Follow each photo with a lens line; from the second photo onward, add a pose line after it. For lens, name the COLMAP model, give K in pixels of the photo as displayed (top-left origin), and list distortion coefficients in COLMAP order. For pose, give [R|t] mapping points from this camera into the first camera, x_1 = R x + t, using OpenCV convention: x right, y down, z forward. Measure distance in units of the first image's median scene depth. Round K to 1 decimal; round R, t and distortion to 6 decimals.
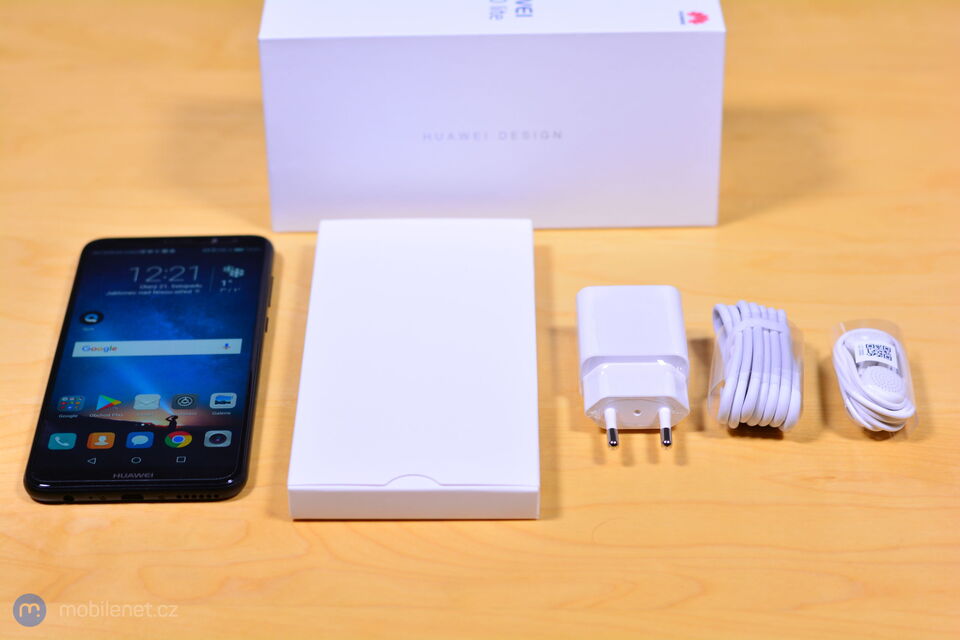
lens RADIAL K [[2250.1, 0, 480.0], [0, 2250.1, 320.0], [0, 0, 1]] dist [-0.082973, -0.220781]
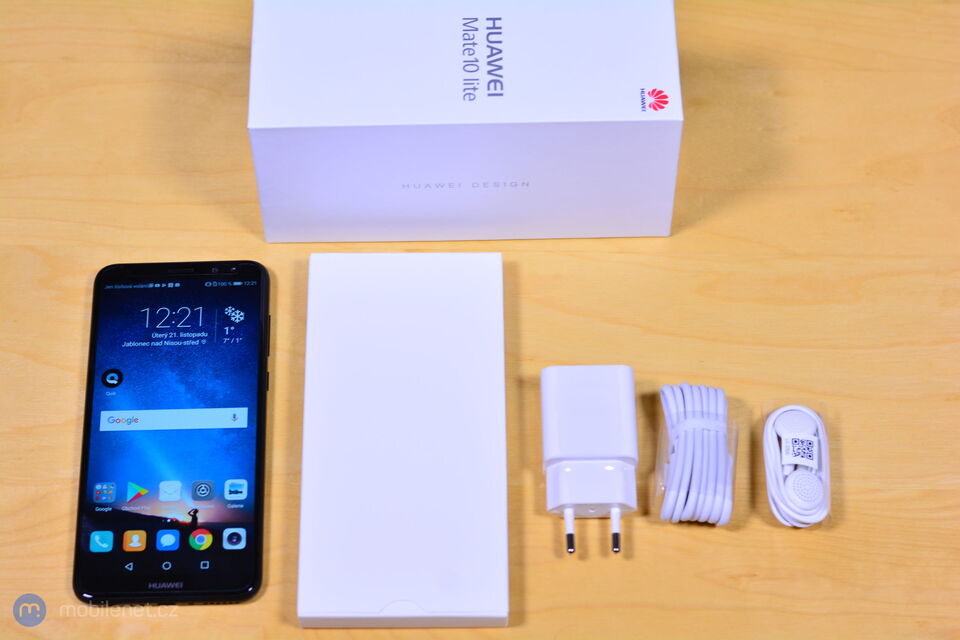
lens RADIAL K [[2250.1, 0, 480.0], [0, 2250.1, 320.0], [0, 0, 1]] dist [-0.082973, -0.220781]
pose [[0.999848, -0.007865, 0.015562, -0.005622], [0.000368, 0.901808, 0.432136, -0.543078], [-0.017432, -0.432064, 0.901674, -0.010199]]
